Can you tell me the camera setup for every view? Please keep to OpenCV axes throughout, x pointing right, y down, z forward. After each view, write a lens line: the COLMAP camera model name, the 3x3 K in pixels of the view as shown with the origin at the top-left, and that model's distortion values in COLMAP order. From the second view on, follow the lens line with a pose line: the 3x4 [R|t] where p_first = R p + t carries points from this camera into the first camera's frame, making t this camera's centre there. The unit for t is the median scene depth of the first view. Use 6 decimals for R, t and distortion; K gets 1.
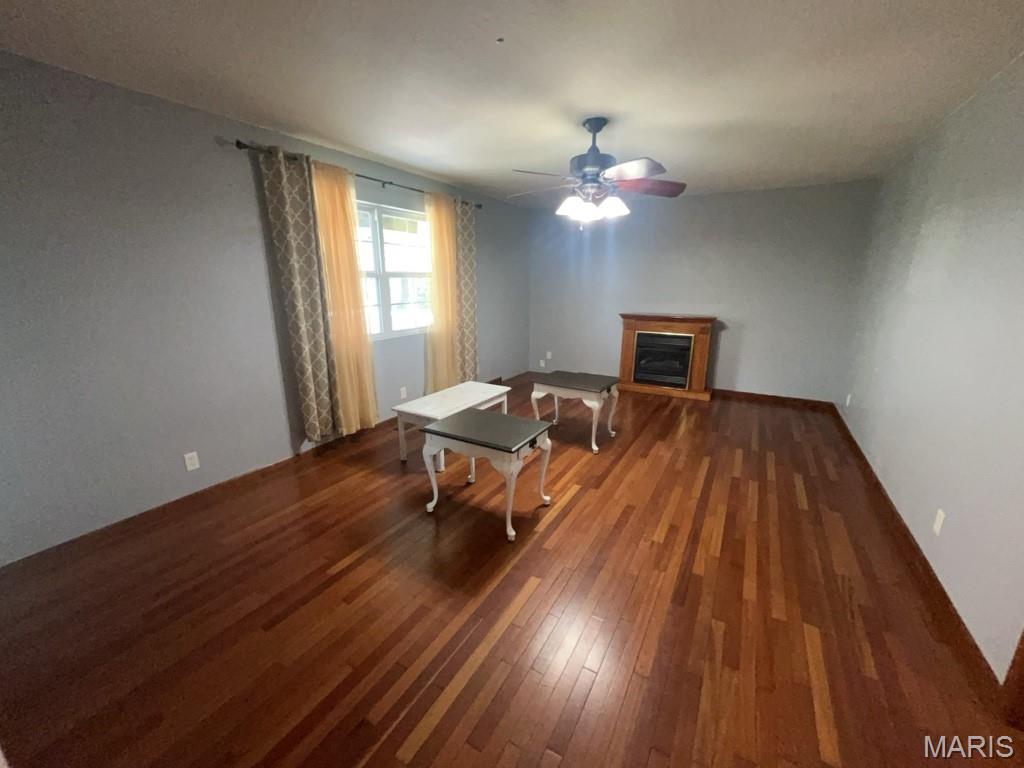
lens RADIAL K [[407.5, 0, 512.4], [0, 407.5, 383.2], [0, 0, 1]] dist [-0.002337, 0.000781]
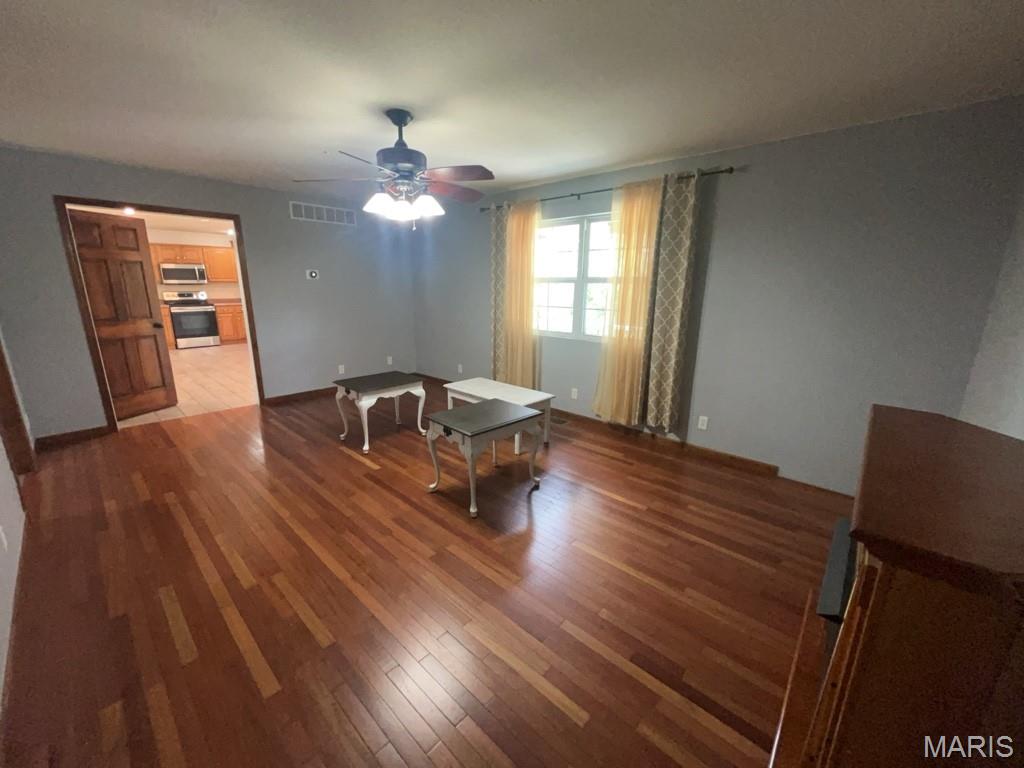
lens RADIAL K [[407.5, 0, 508.6], [0, 407.5, 384.5], [0, 0, 1]] dist [-0.002337, 0.000781]
pose [[-0.211896, 0.229186, -0.950039, 0.904716], [-0.258305, 0.924410, 0.280615, -0.299761], [0.942539, 0.304861, -0.136679, 1.188061]]
